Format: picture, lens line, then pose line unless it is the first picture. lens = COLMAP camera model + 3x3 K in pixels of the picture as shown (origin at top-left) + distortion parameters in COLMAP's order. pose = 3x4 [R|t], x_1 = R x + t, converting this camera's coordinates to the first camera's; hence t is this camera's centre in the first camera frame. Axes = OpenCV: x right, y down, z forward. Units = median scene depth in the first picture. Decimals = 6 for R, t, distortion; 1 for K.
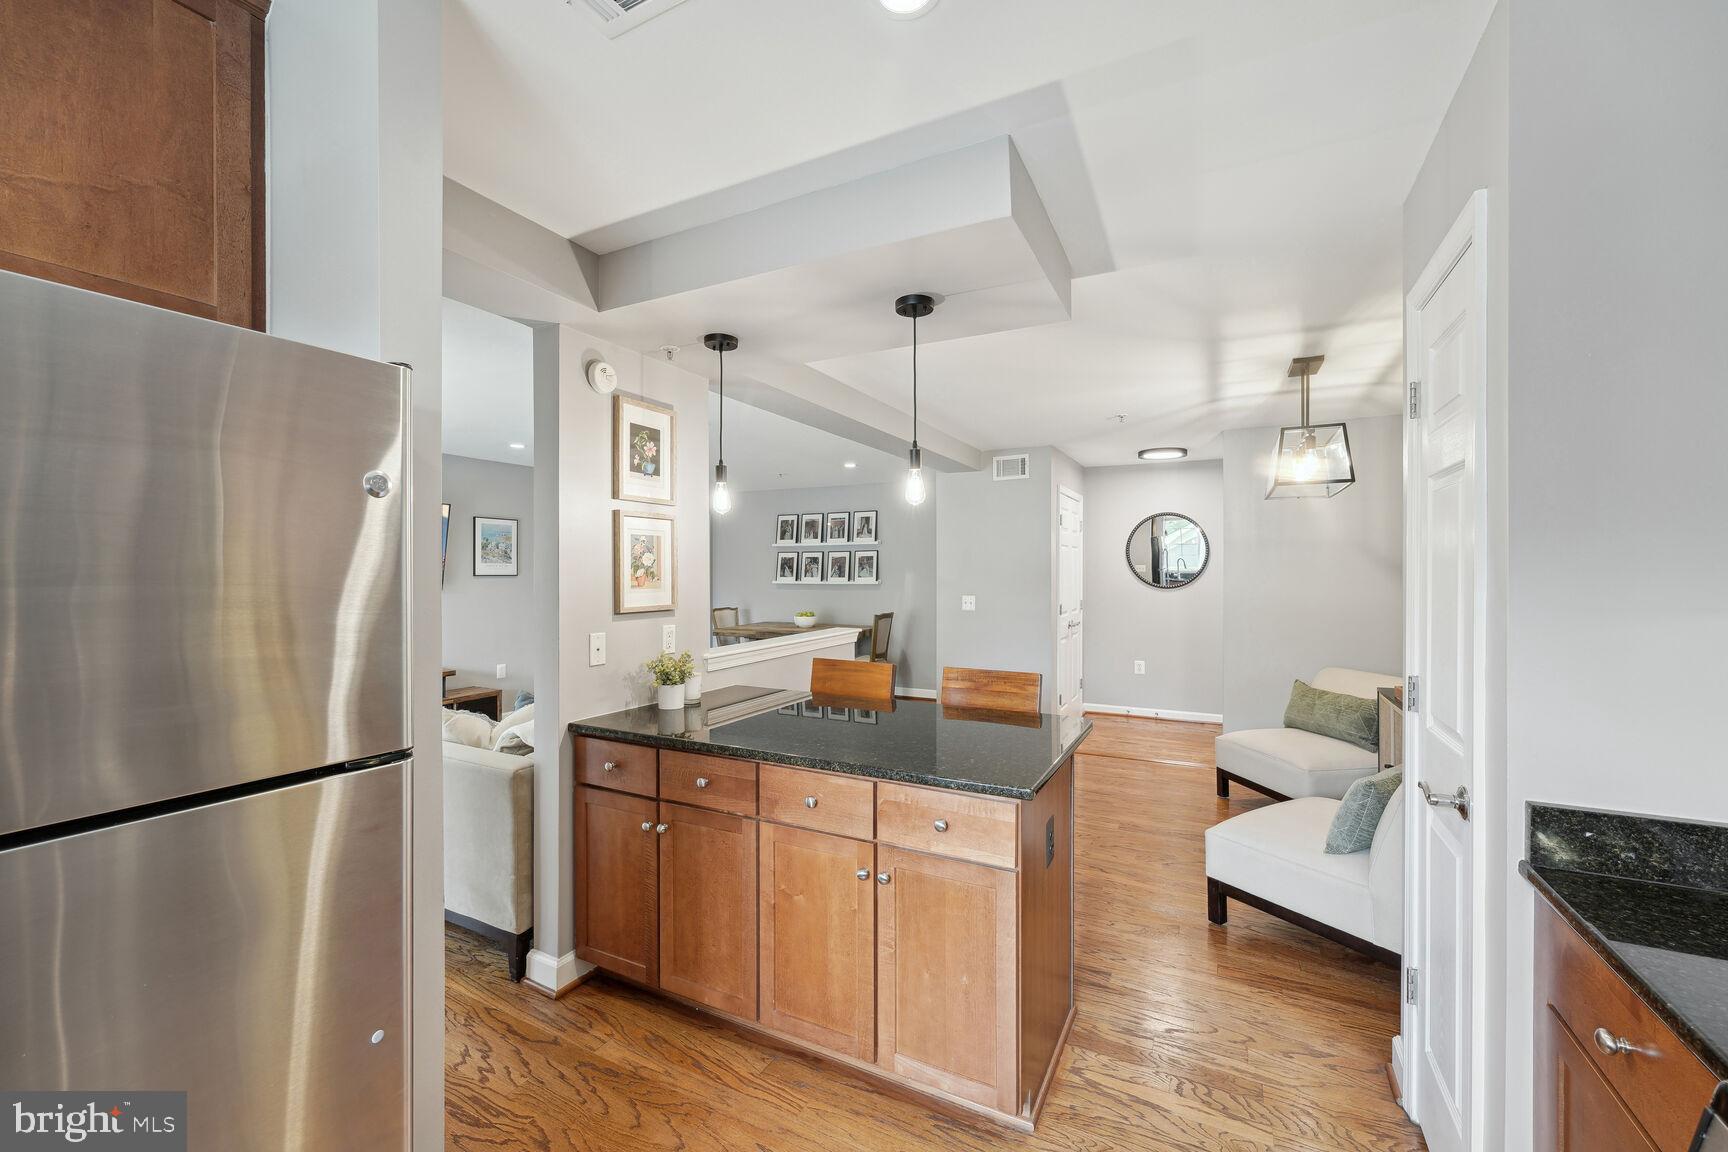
lens RADIAL K [[697.4, 0, 860.2], [0, 697.4, 569.0], [0, 0, 1]] dist [-0.000895, 0.001004]
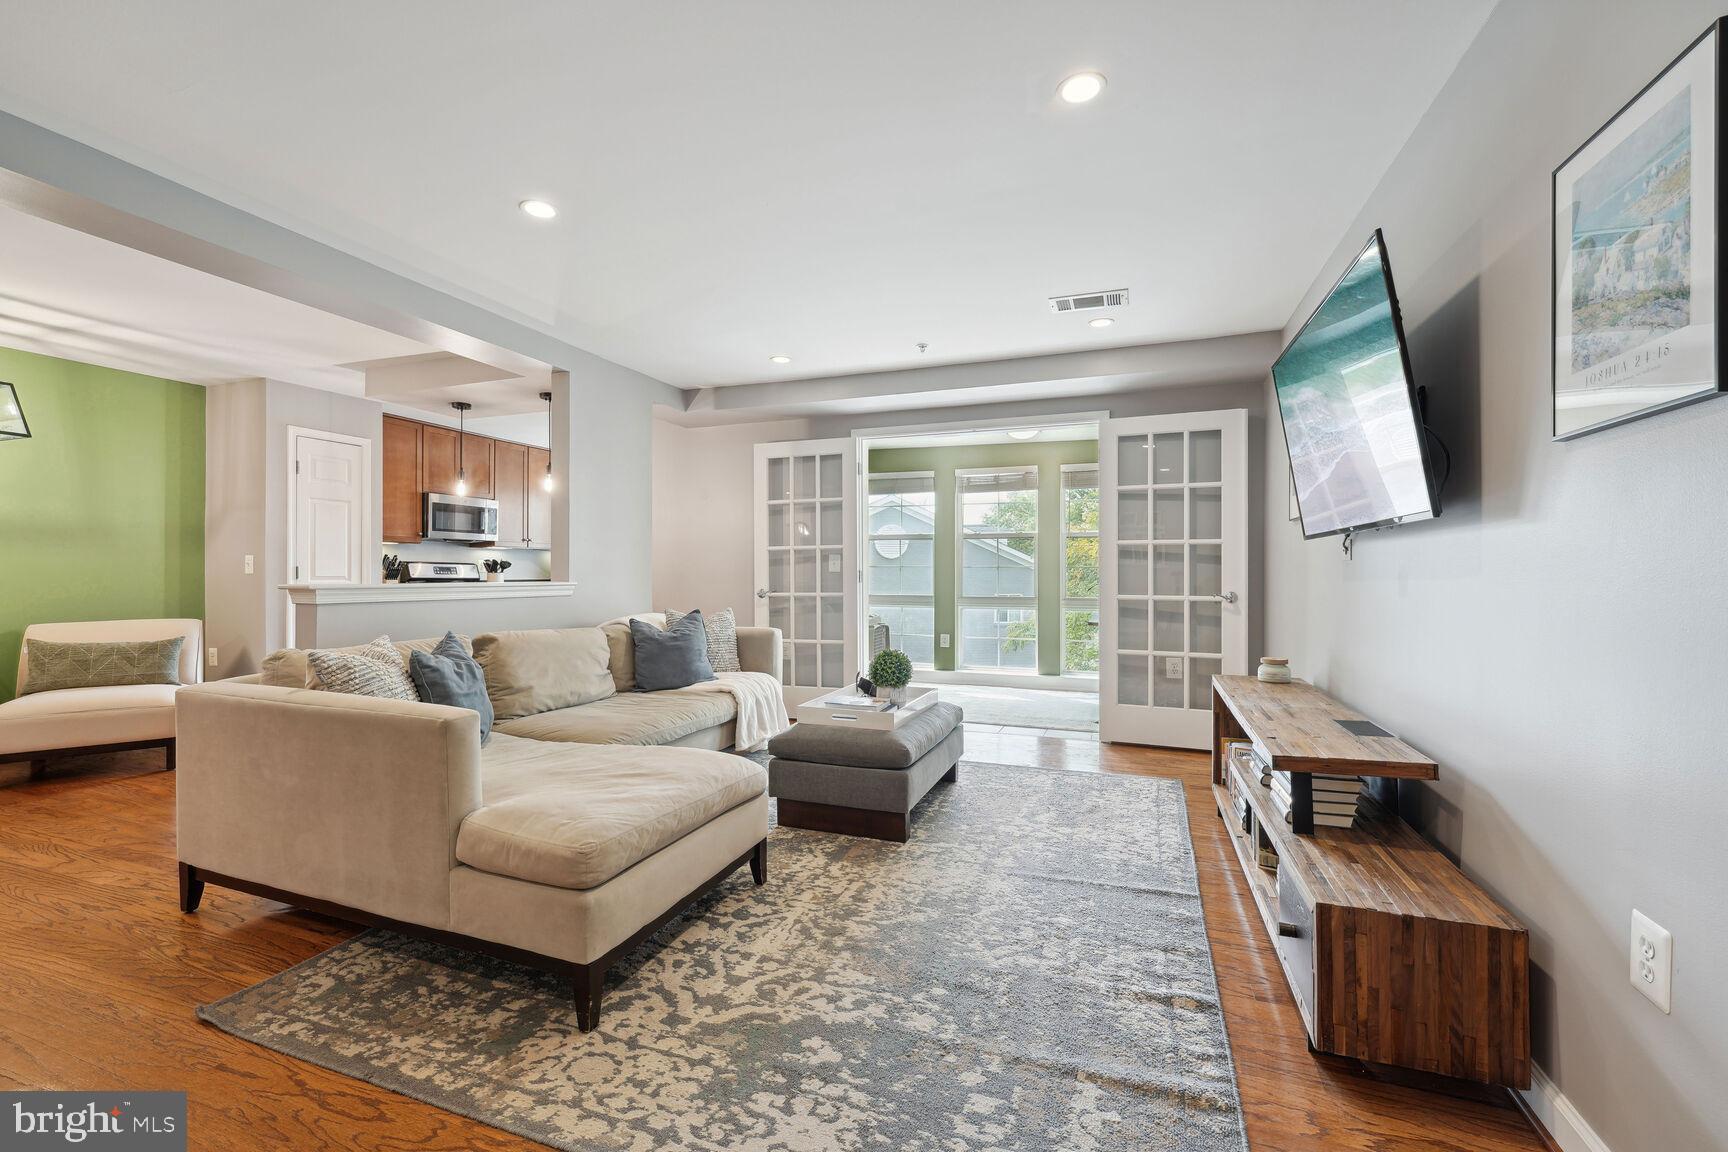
lens RADIAL K [[705.7, 0, 861.7], [0, 705.7, 576.1], [0, 0, 1]] dist [-0.001196, -0.000012]
pose [[-0.989913, -0.000151, -0.141674, -0.233631], [-0.001222, 0.999971, 0.007471, 0.038969], [0.141668, 0.007569, -0.989885, 0.910953]]
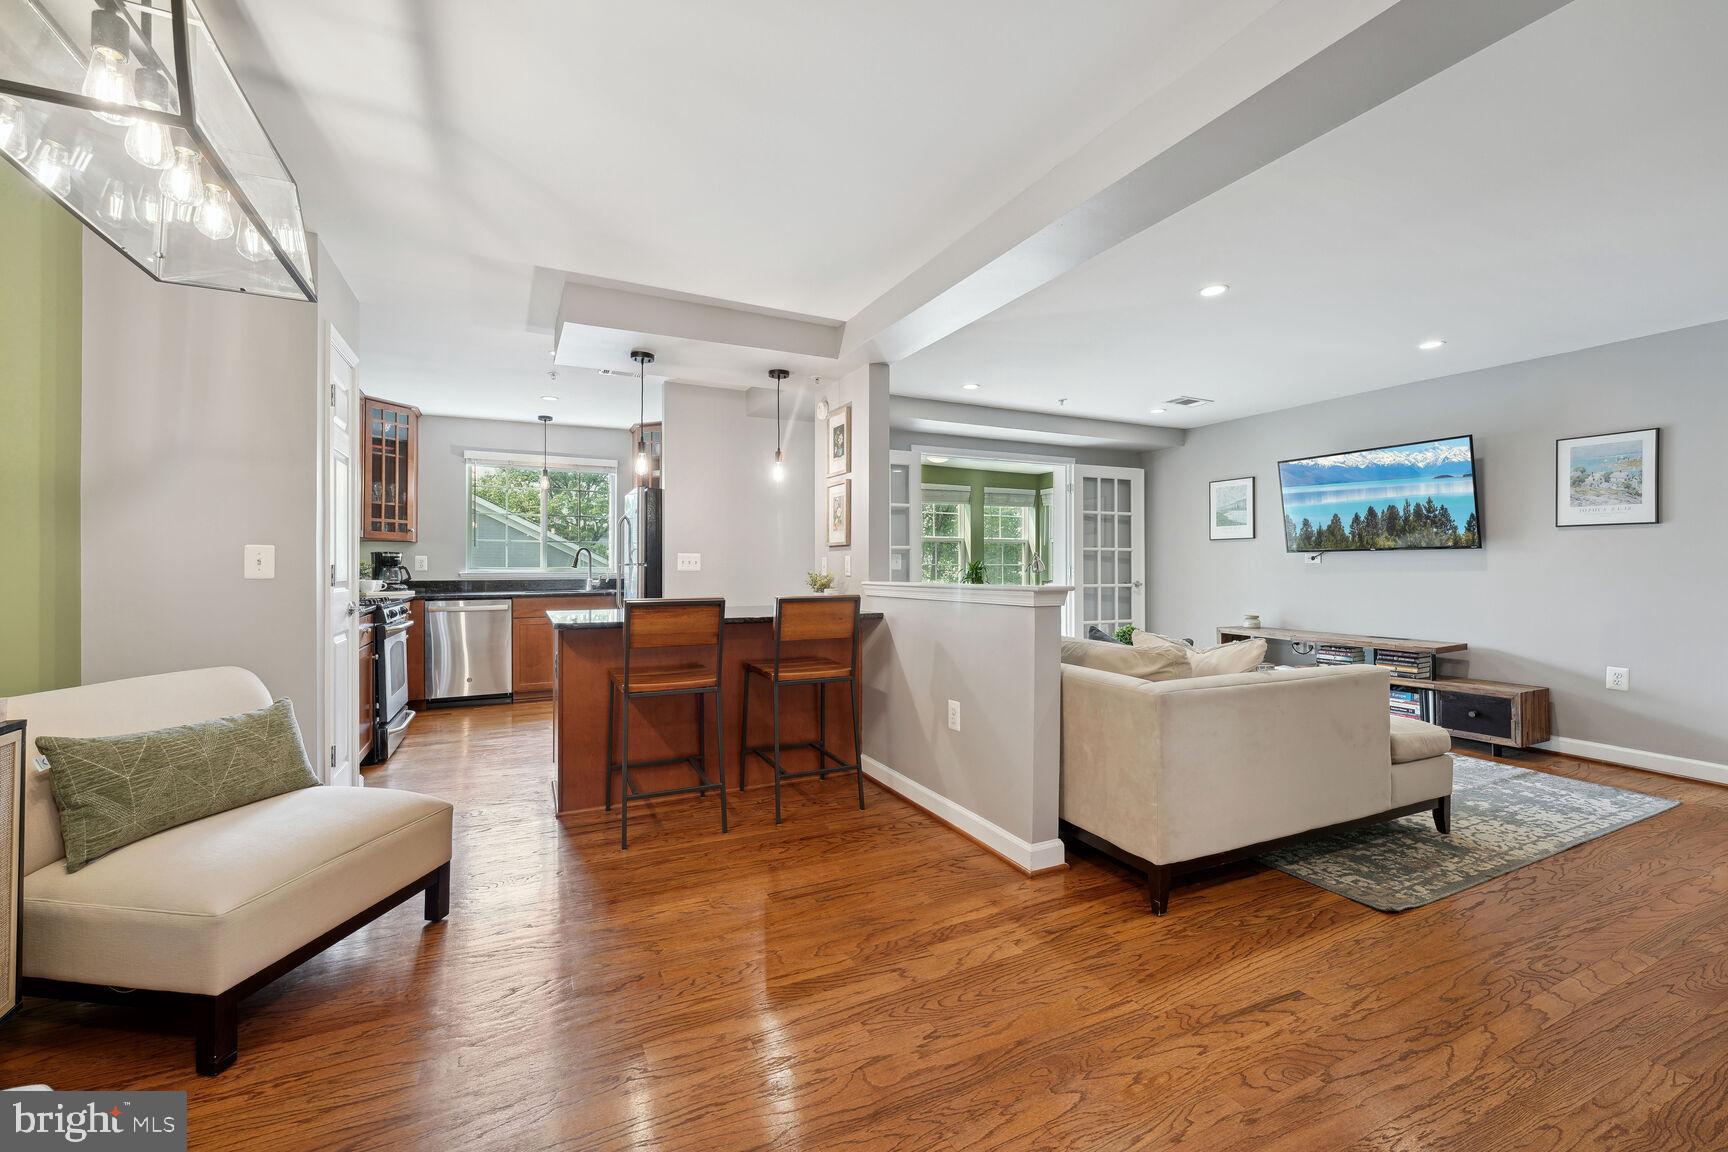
lens RADIAL K [[697.4, 0, 860.2], [0, 697.4, 569.0], [0, 0, 1]] dist [-0.000895, 0.001004]
pose [[-0.591157, 0.002914, -0.806551, 0.306099], [0.000877, 0.999995, 0.002970, 0.037047], [0.806556, 0.001048, -0.591157, 0.653626]]
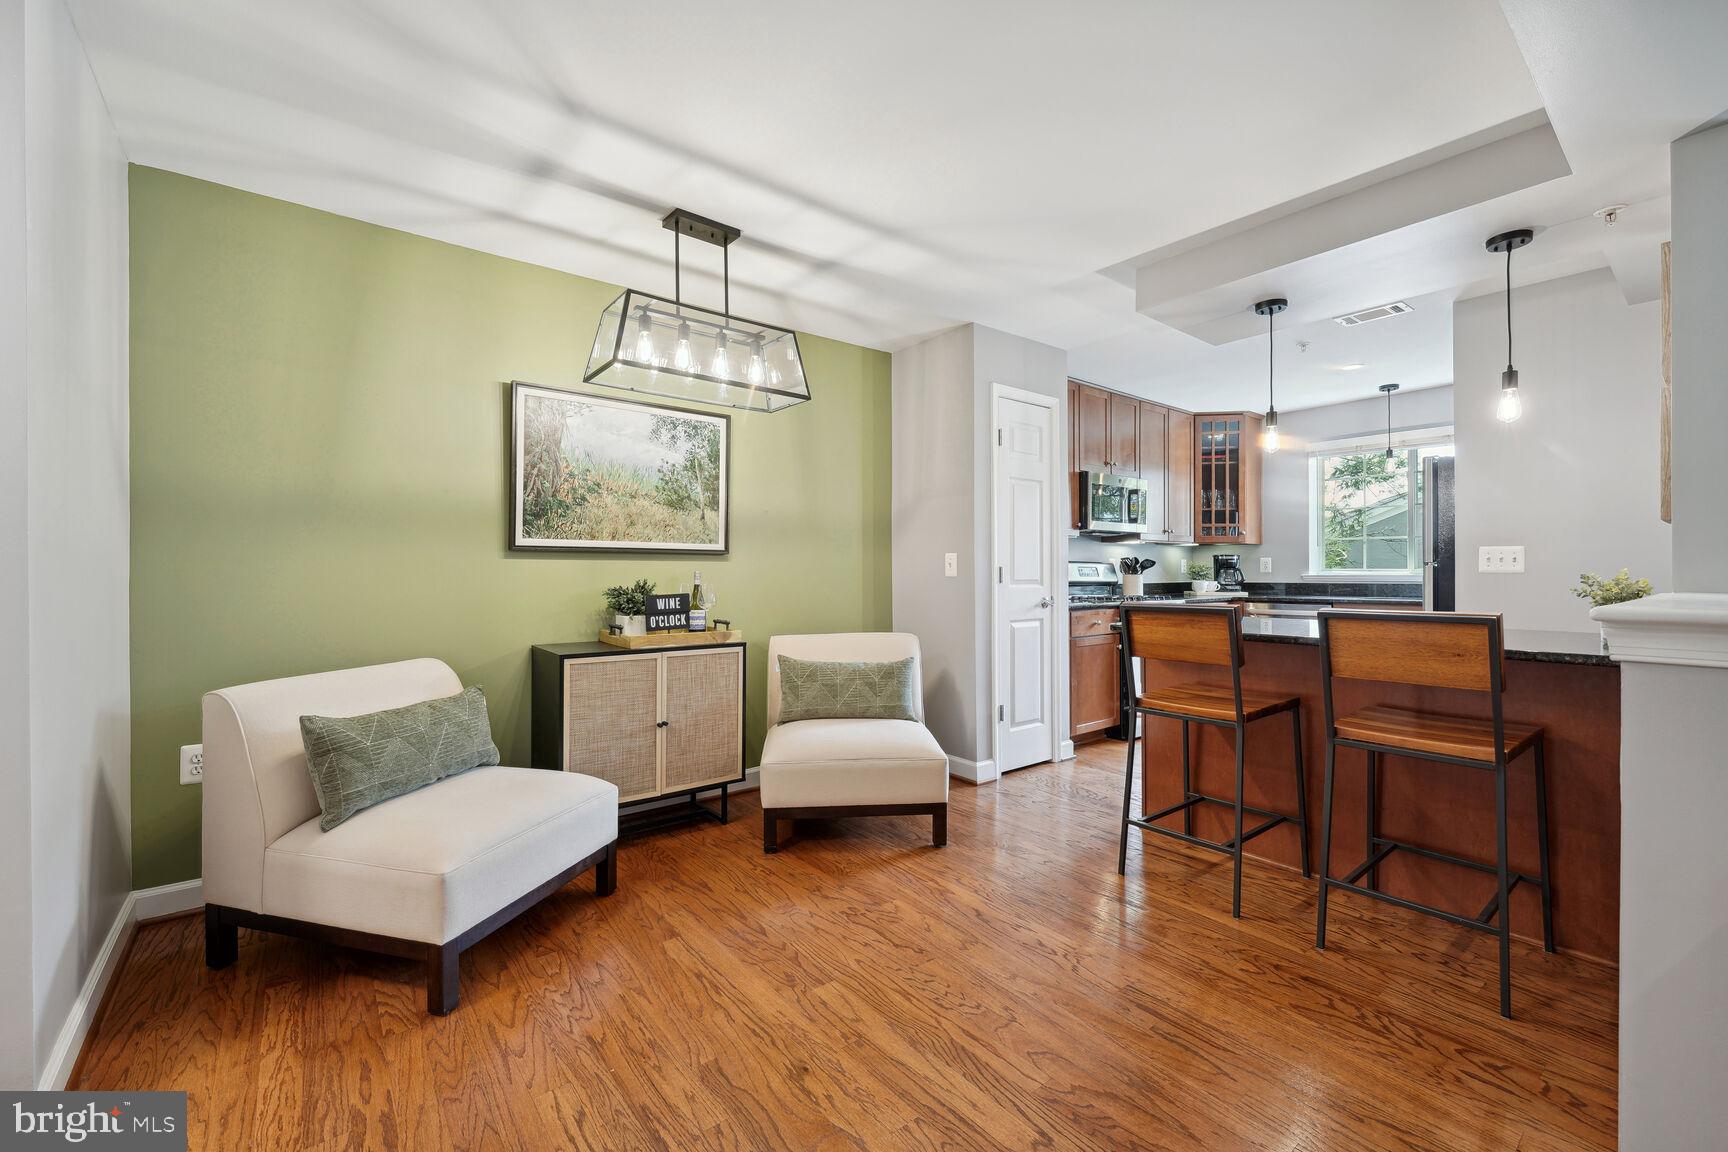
lens RADIAL K [[711.9, 0, 869.5], [0, 711.9, 572.3], [0, 0, 1]] dist [0.000563, 0.000481]
pose [[-0.919230, 0.002767, 0.393711, 0.066739], [0.002707, 0.999996, -0.000707, 0.039695], [-0.393711, 0.000416, -0.919234, 0.698570]]
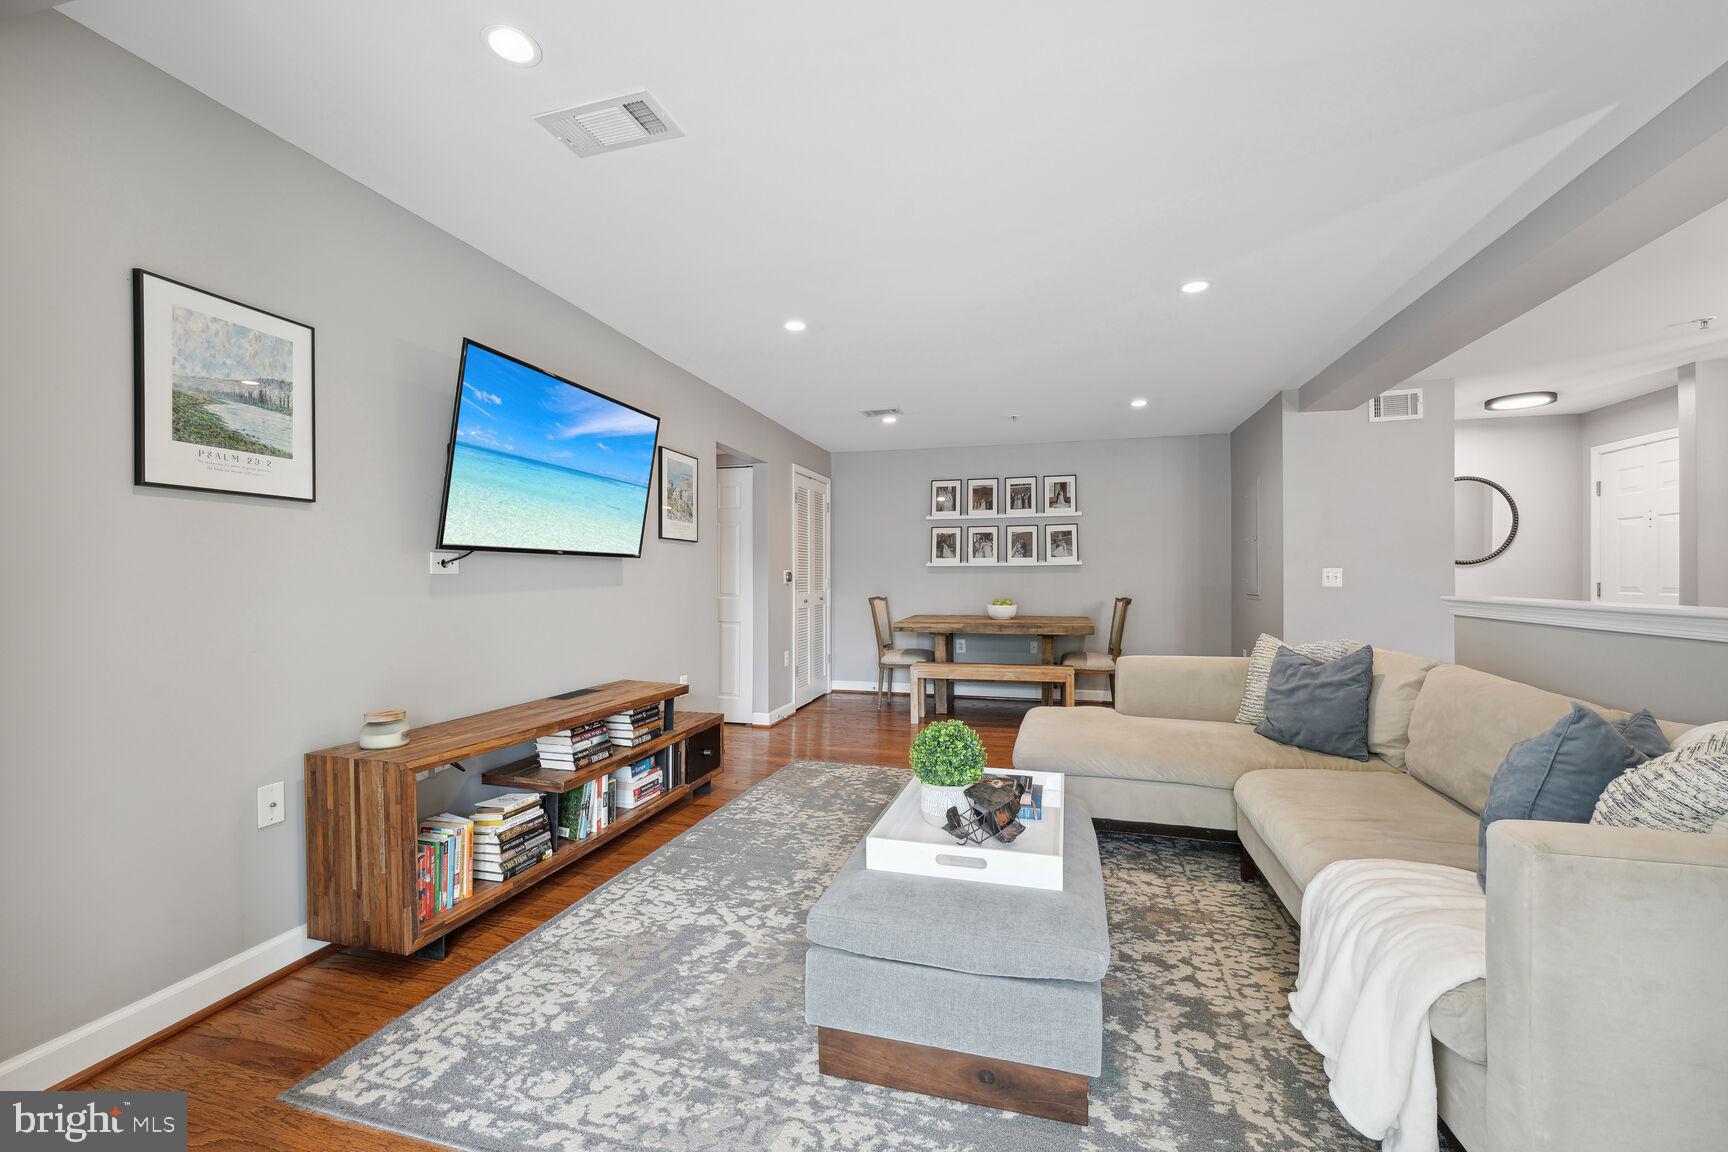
lens RADIAL K [[705.7, 0, 861.7], [0, 705.7, 576.1], [0, 0, 1]] dist [-0.001196, -0.000012]
pose [[0.974050, -0.000722, 0.226332, -0.398985], [0.001305, 0.999996, -0.002426, 0.035484], [-0.226330, 0.002659, 0.974047, 0.250011]]
